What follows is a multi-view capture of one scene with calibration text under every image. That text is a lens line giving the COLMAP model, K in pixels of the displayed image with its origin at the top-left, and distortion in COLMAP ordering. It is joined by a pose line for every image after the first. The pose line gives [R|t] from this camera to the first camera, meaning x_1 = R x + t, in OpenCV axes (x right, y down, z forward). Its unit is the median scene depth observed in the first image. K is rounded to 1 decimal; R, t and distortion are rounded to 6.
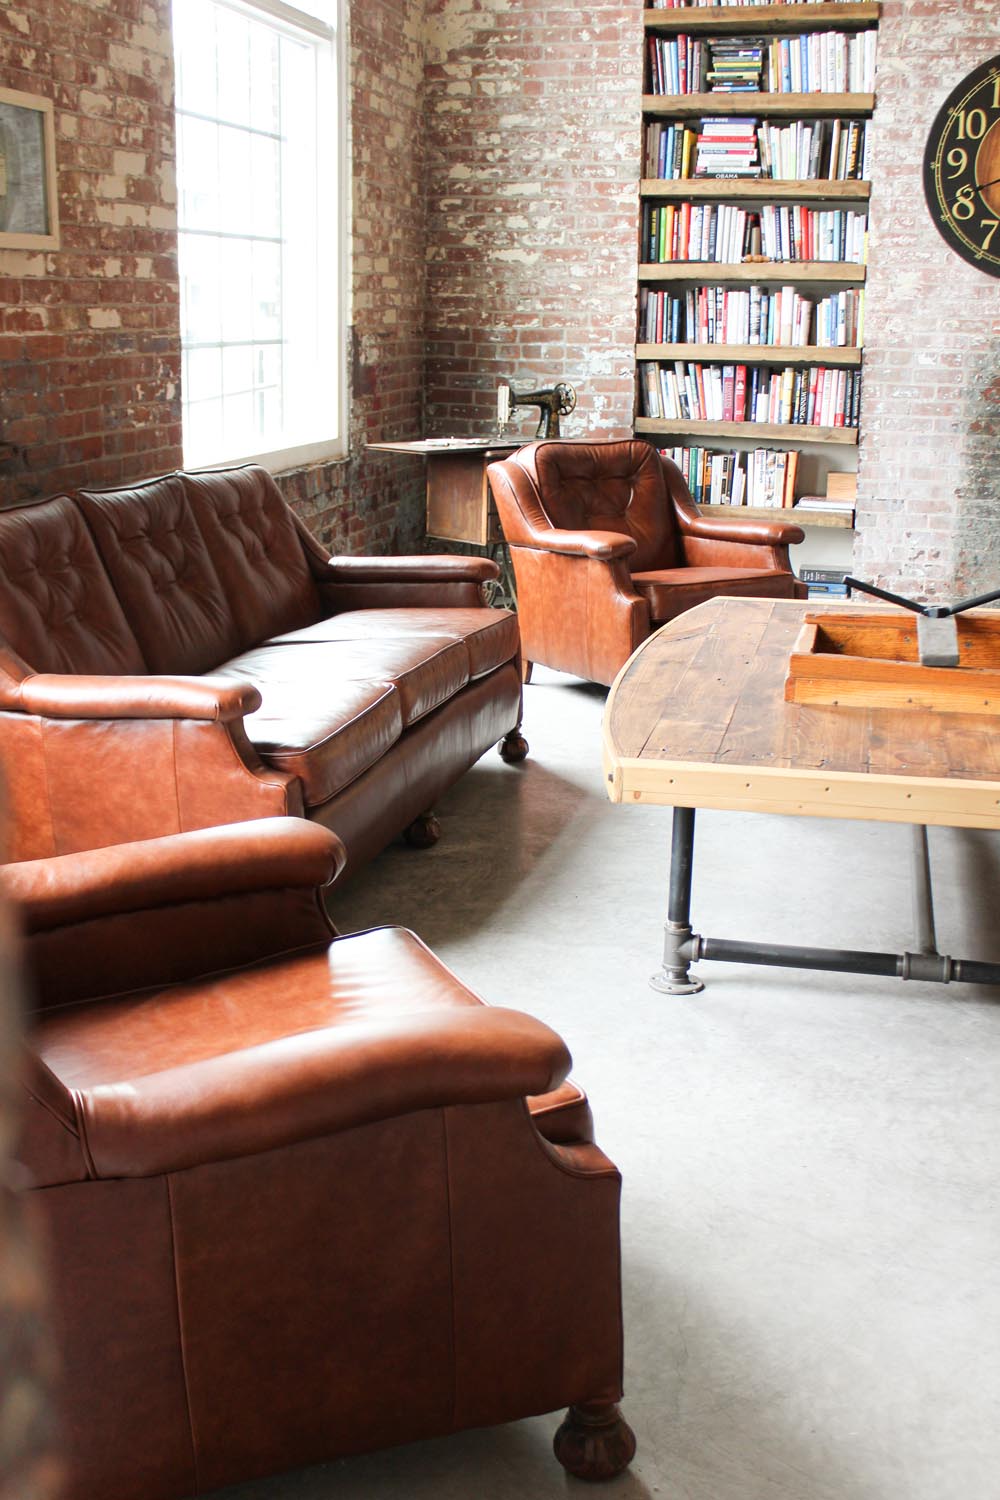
lens RADIAL K [[1770.6, 0, 496.7], [0, 1770.6, 745.9], [0, 0, 1]] dist [-0.011360, 0.000000]
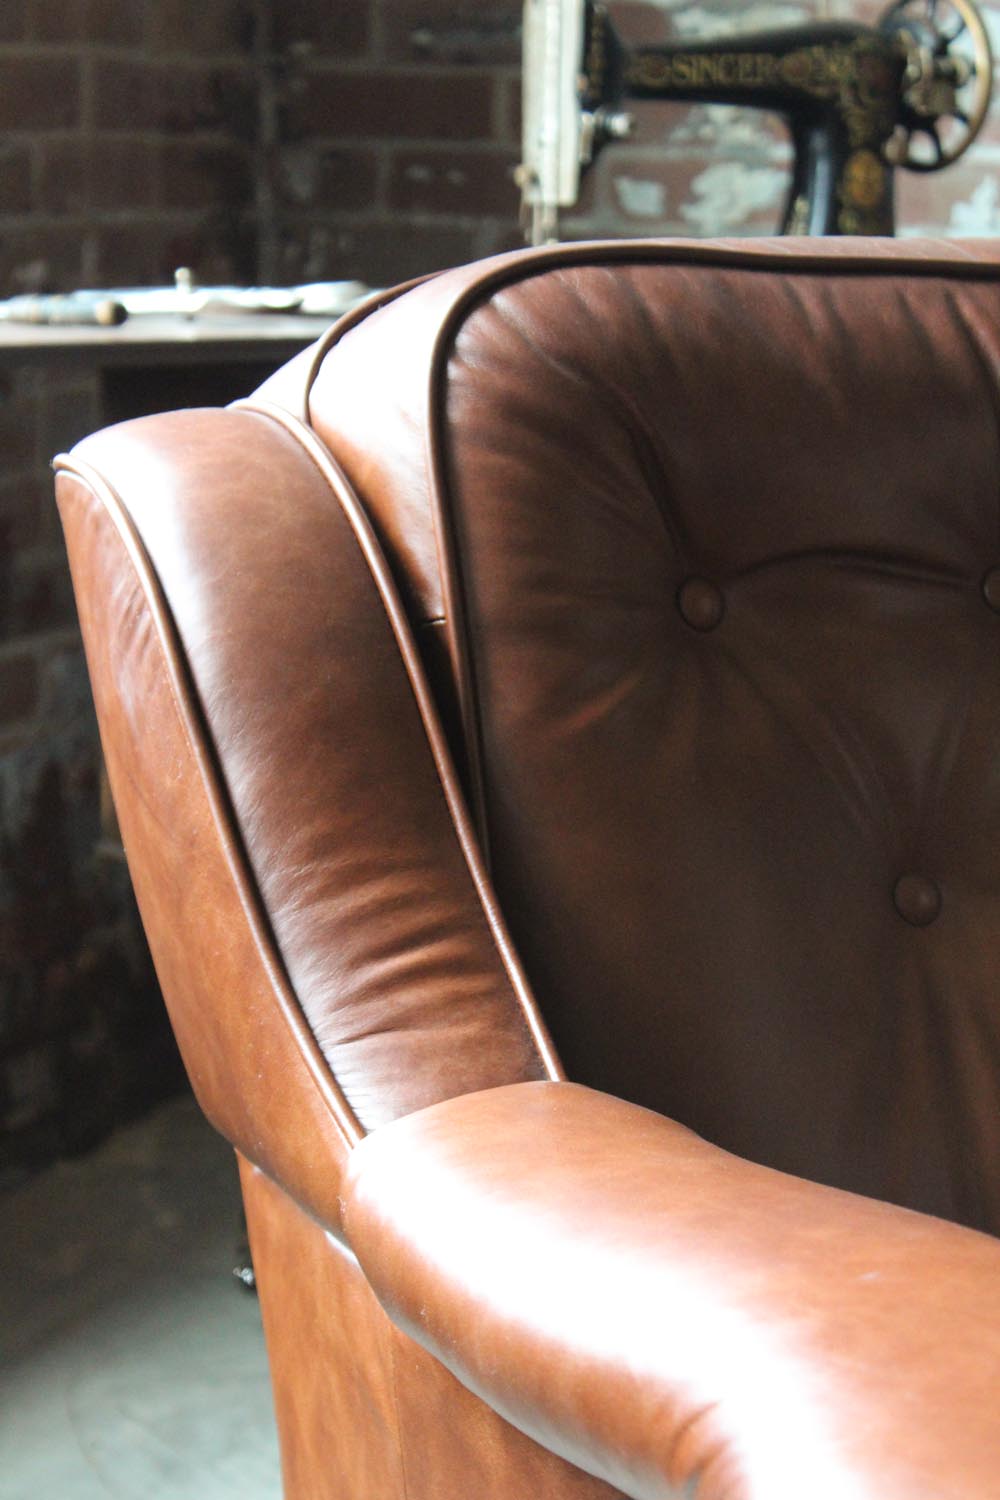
lens RADIAL K [[3670.4, 0, 497.8], [0, 3670.4, 755.6], [0, 0, 1]] dist [0.126260, 0.000000]
pose [[0.991161, 0.018480, -0.131368, 0.045205], [-0.028039, 0.997062, -0.071288, -0.100251], [0.129665, 0.074341, 0.988767, 0.630268]]
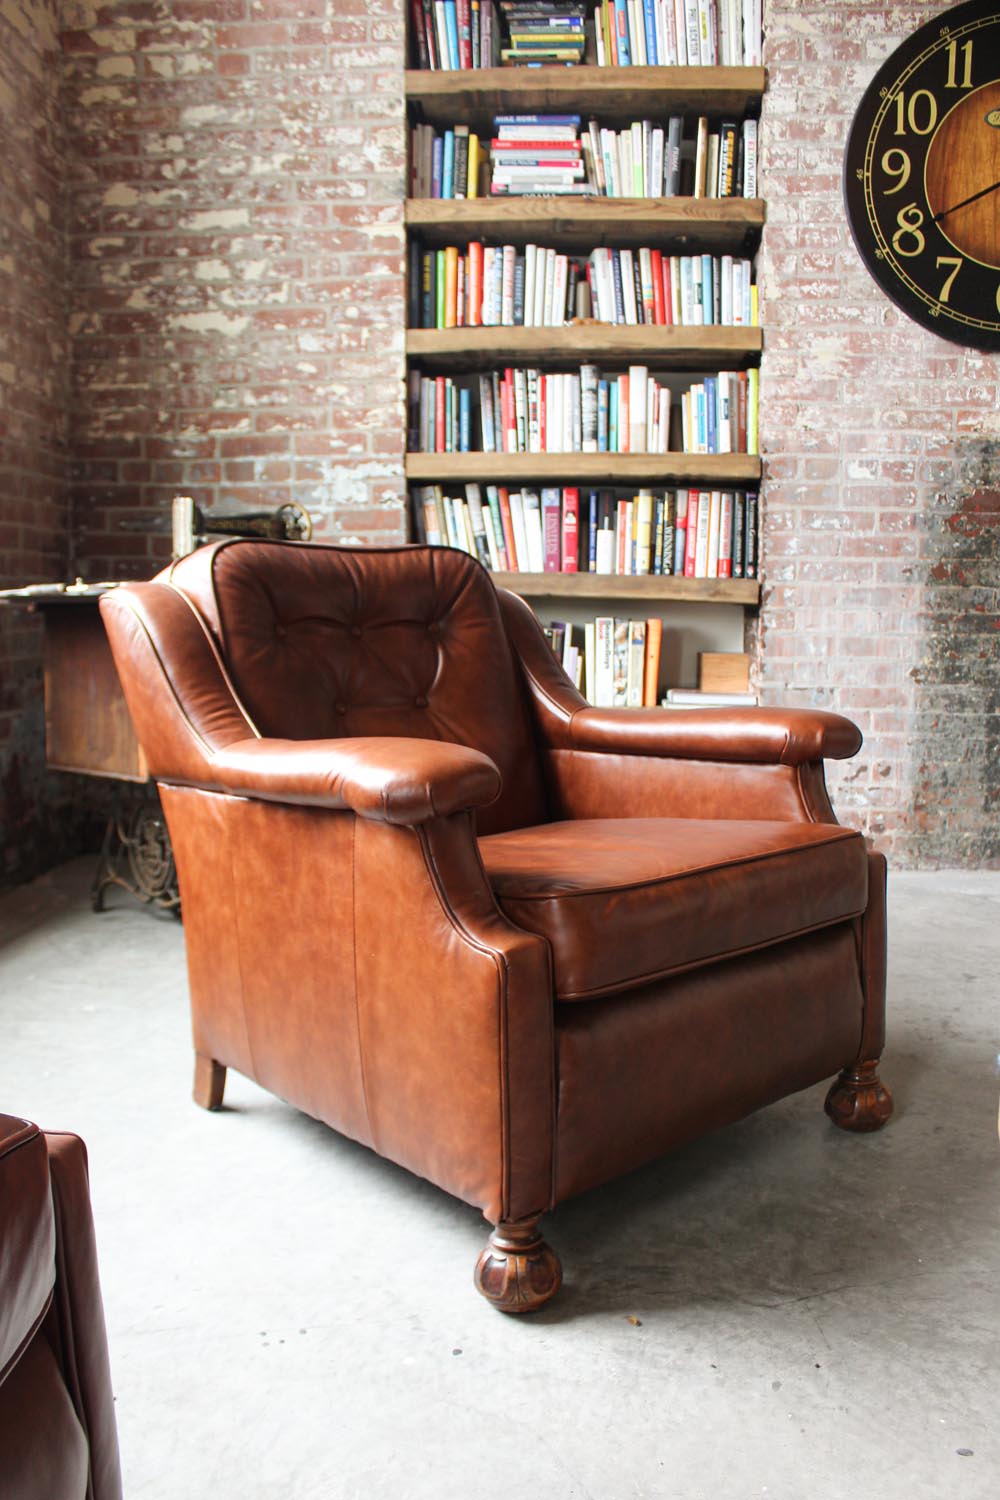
lens RADIAL K [[1333.4, 0, 495.5], [0, 1333.4, 763.7], [0, 0, 1]] dist [-0.130466, 0.087606]
pose [[0.984333, -0.029483, 0.173839, 0.025715], [0.049471, 0.992499, -0.111796, -0.065103], [-0.169239, 0.118644, 0.978408, 0.561717]]
